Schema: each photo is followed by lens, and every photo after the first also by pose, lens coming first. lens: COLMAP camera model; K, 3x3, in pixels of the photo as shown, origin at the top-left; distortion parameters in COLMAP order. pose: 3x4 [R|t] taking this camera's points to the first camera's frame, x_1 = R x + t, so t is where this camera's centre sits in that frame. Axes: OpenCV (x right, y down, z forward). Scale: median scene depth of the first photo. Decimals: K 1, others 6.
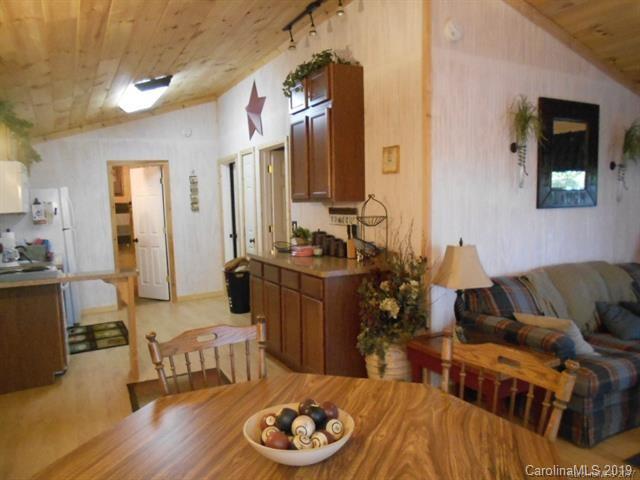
lens RADIAL K [[483.0, 0, 321.1], [0, 483.0, 245.0], [0, 0, 1]] dist [-0.012710, 0.007107]
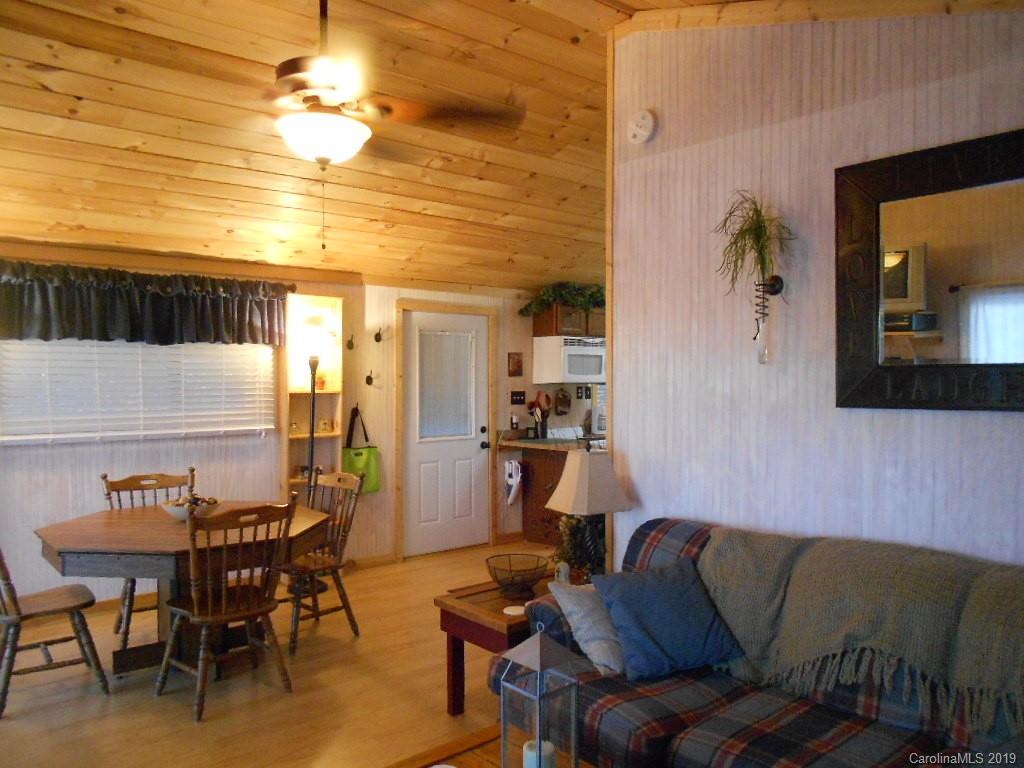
lens RADIAL K [[769.4, 0, 512.0], [0, 769.4, 384.0], [0, 0, 1]] dist [-0.008828, 0.001065]
pose [[0.213197, 0.033096, -0.976448, 1.276130], [-0.086399, 0.996149, 0.014899, -0.096220], [0.973181, 0.081188, 0.215236, 0.629349]]
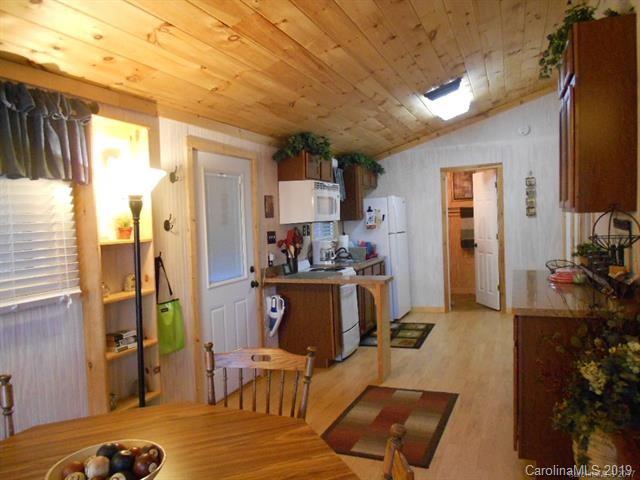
lens RADIAL K [[480.9, 0, 320.0], [0, 480.9, 240.0], [0, 0, 1]] dist [-0.008828, 0.001065]
pose [[0.645528, 0.041304, -0.762619, 0.382993], [-0.047165, 0.998787, 0.014172, -0.046298], [0.762279, 0.026821, 0.646693, 0.277040]]
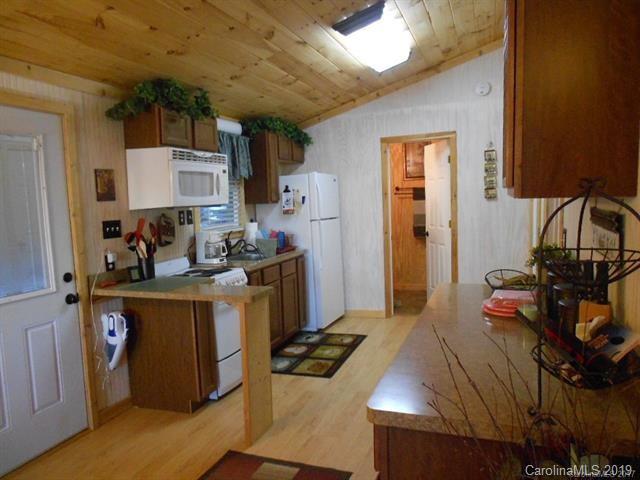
lens RADIAL K [[483.0, 0, 321.1], [0, 483.0, 245.0], [0, 0, 1]] dist [-0.012710, 0.007107]
pose [[0.674076, 0.079846, -0.734334, 0.228025], [-0.049339, 0.996787, 0.063093, -0.079959], [0.737012, -0.006298, 0.675850, 0.747187]]
